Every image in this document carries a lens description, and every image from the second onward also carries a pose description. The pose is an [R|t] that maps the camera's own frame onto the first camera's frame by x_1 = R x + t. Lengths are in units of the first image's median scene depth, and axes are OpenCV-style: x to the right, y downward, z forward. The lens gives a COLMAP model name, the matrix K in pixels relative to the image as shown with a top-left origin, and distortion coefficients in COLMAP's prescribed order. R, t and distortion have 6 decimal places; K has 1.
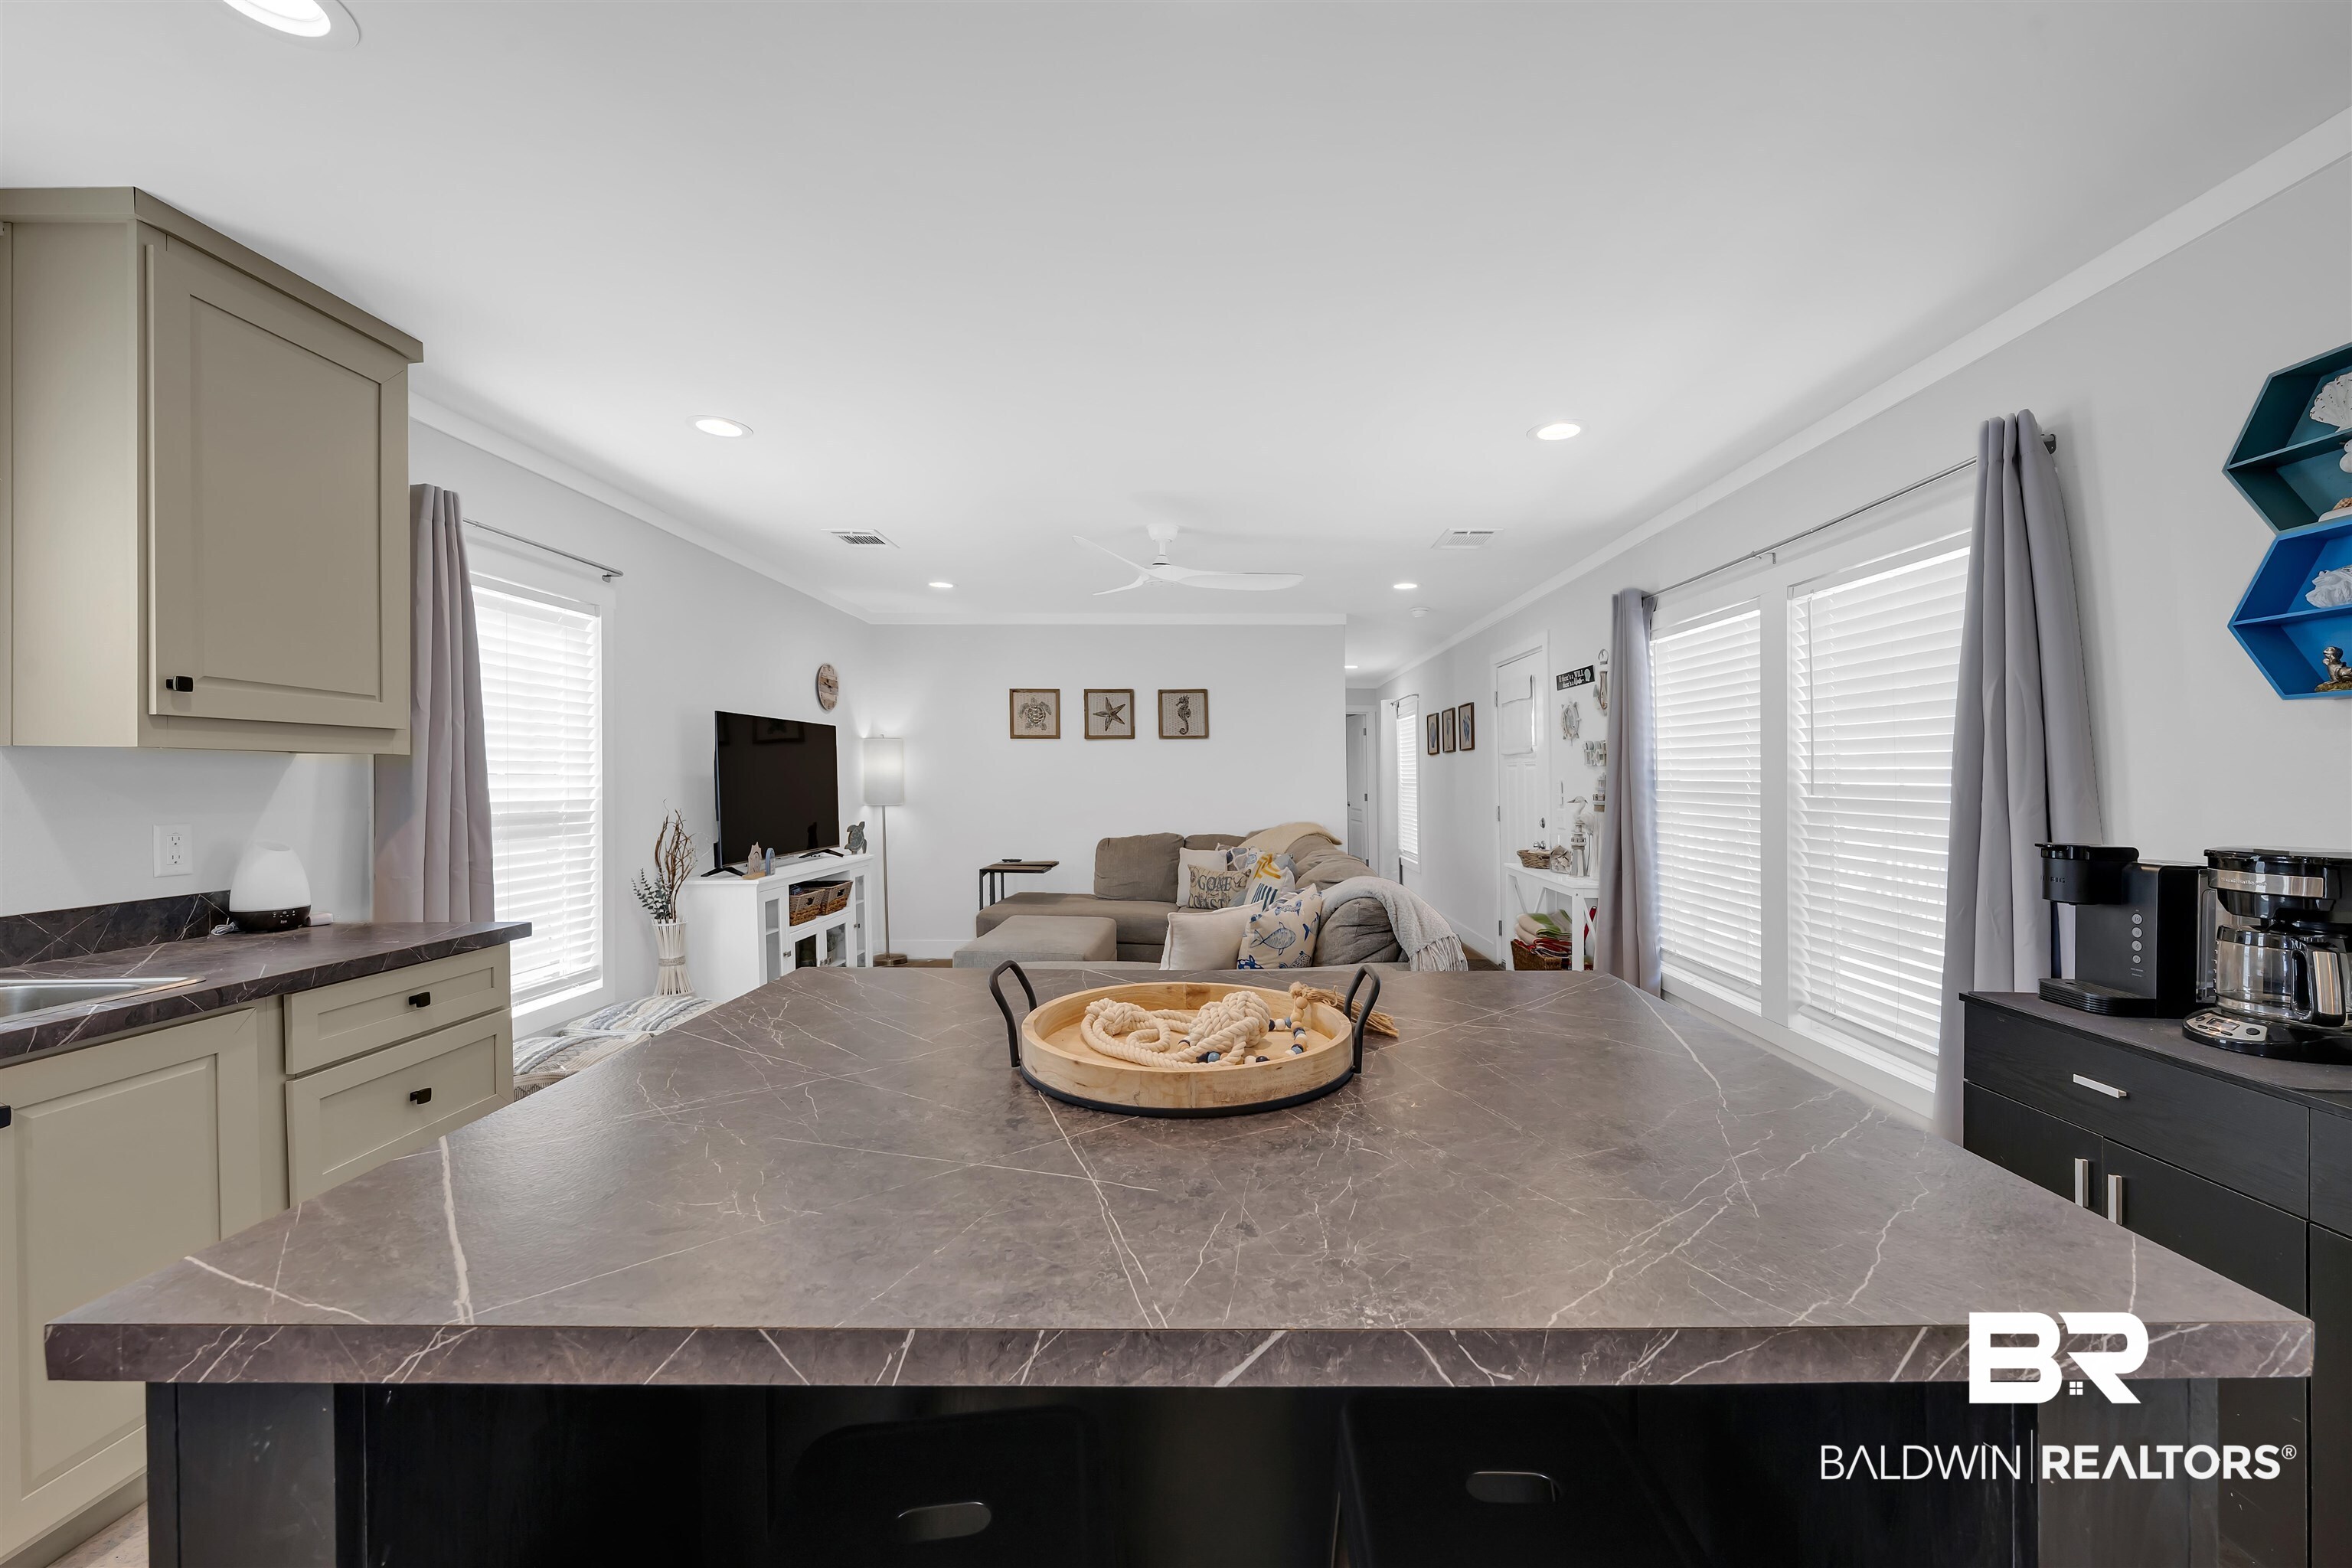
lens RADIAL K [[1013.0, 0, 1178.6], [0, 1013.0, 788.9], [0, 0, 1]] dist [-0.000179, 0.000009]
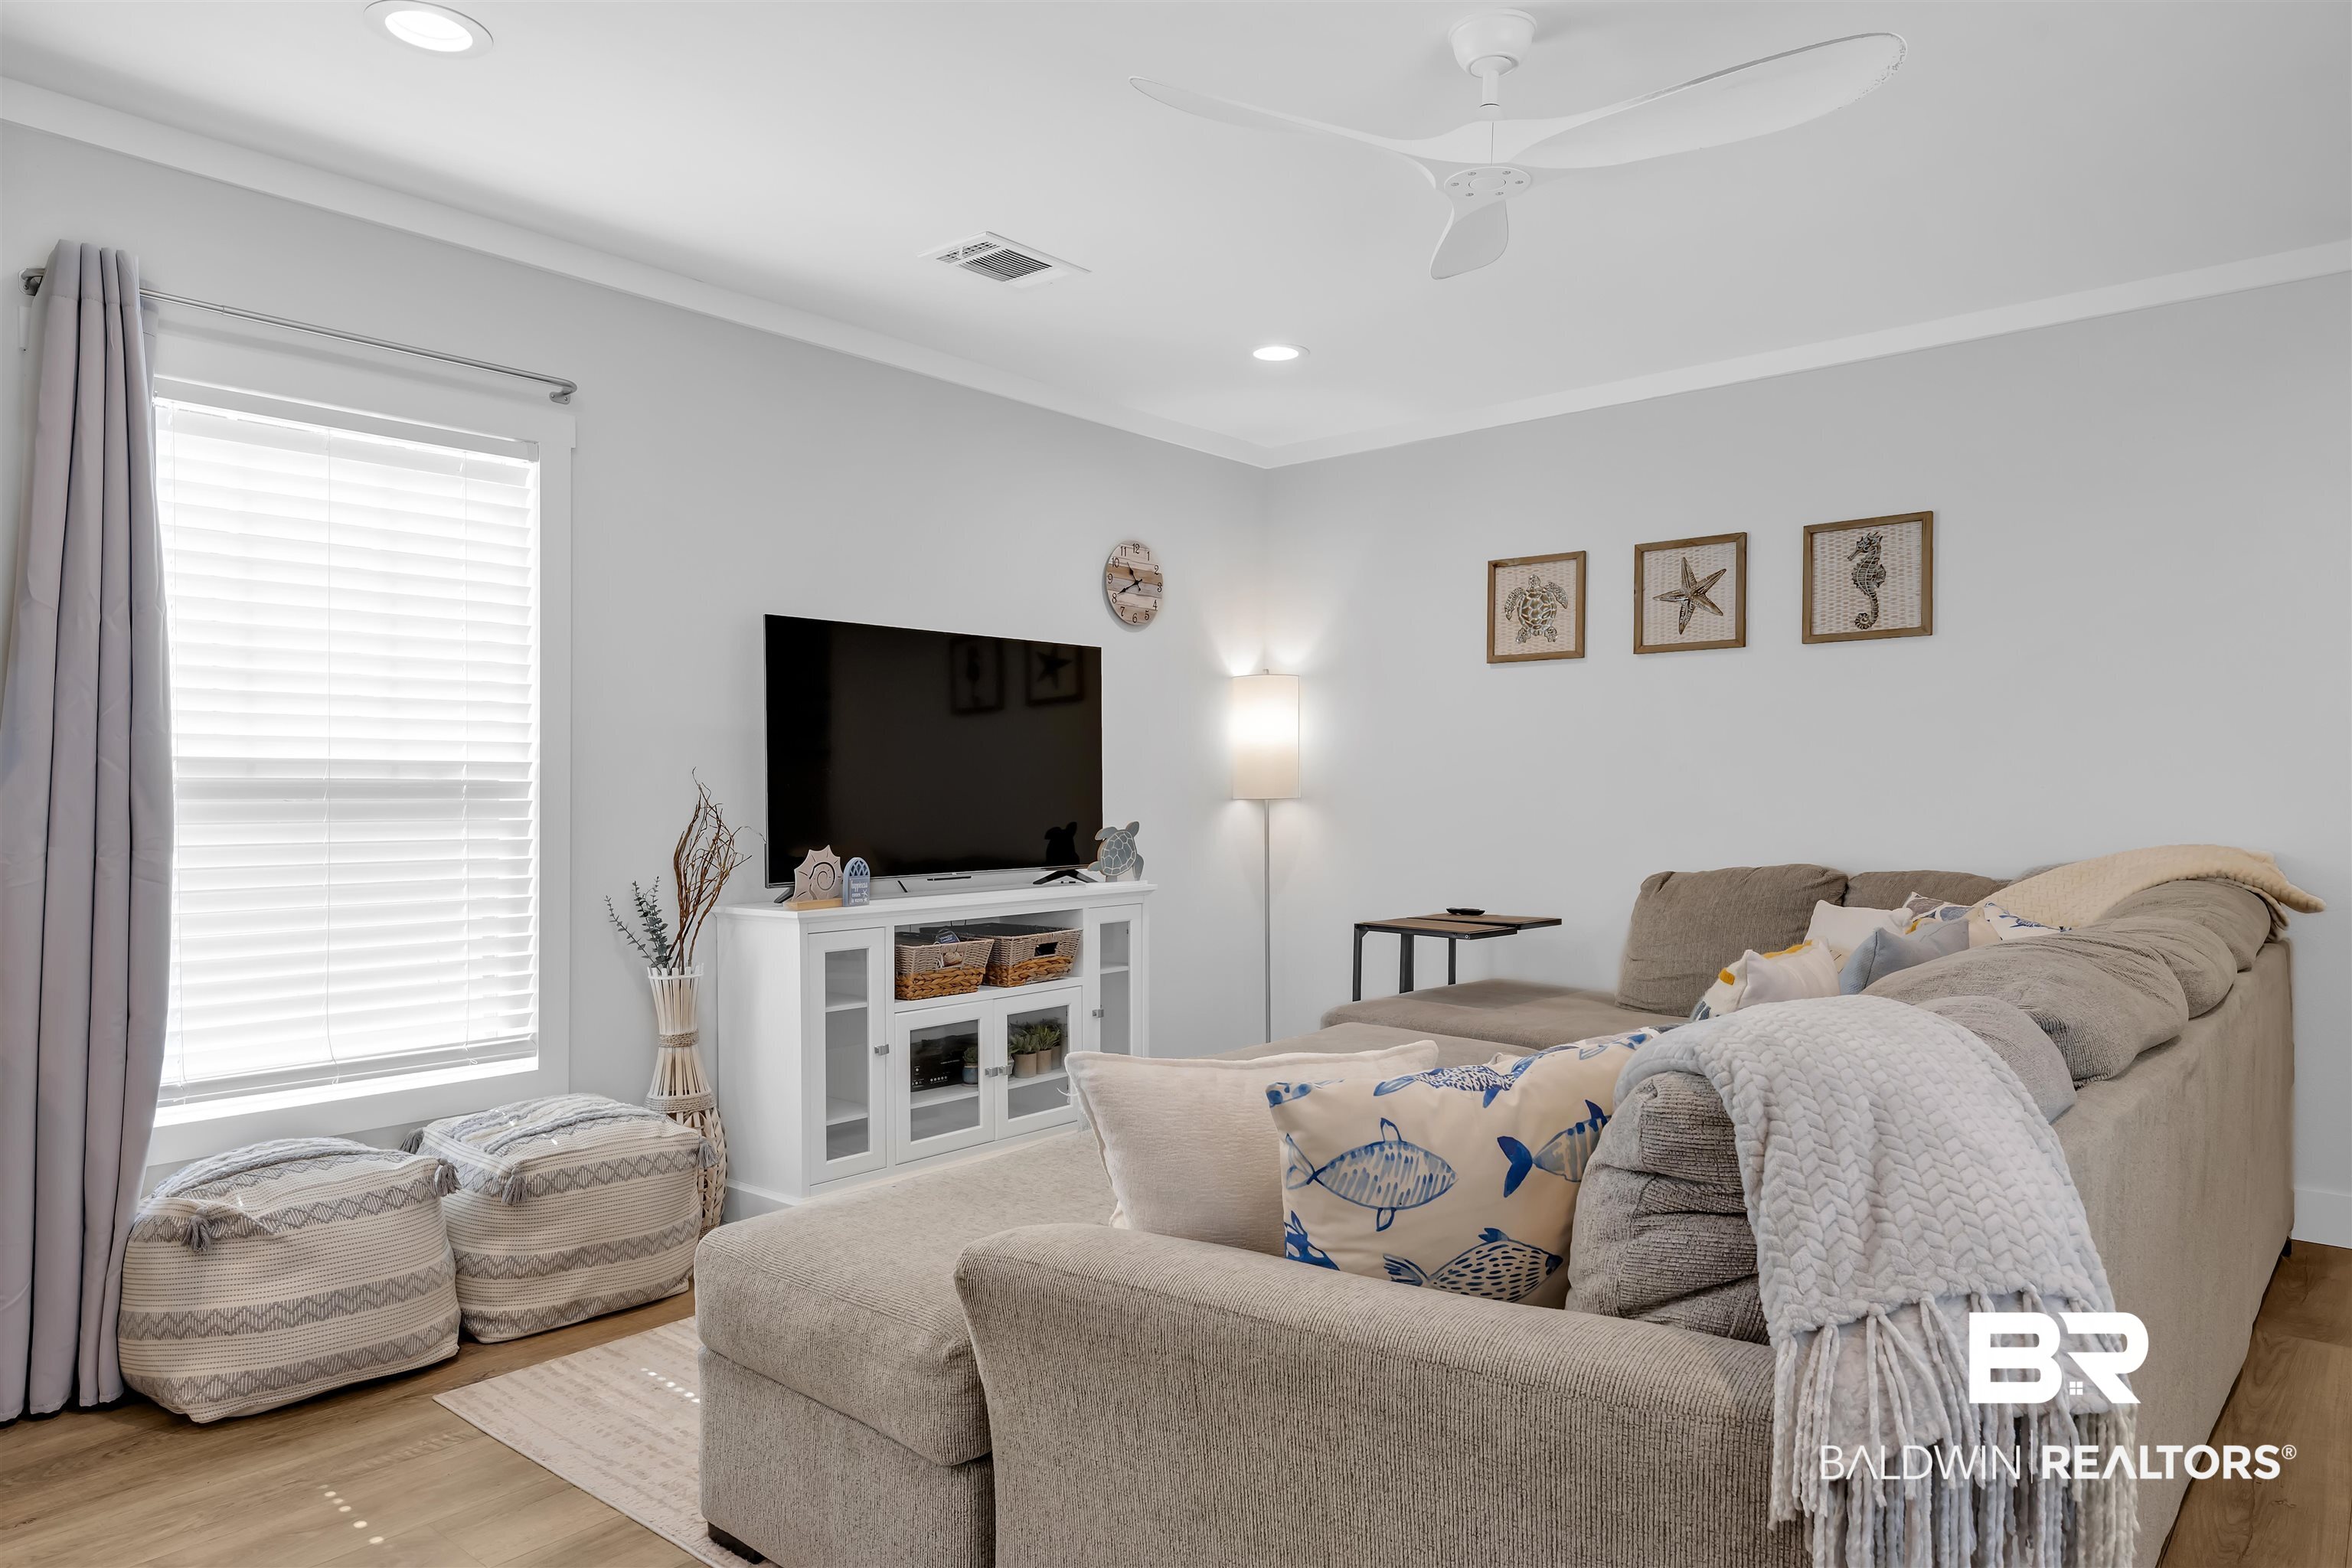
lens RADIAL K [[1498.5, 0, 1155.2], [0, 1498.5, 824.4], [0, 0, 1]] dist [0.002073, -0.000335]
pose [[0.756766, 0.010715, -0.653598, 0.197548], [-0.007545, 0.999942, 0.007657, 0.025239], [0.653642, -0.000863, 0.756803, 0.369988]]
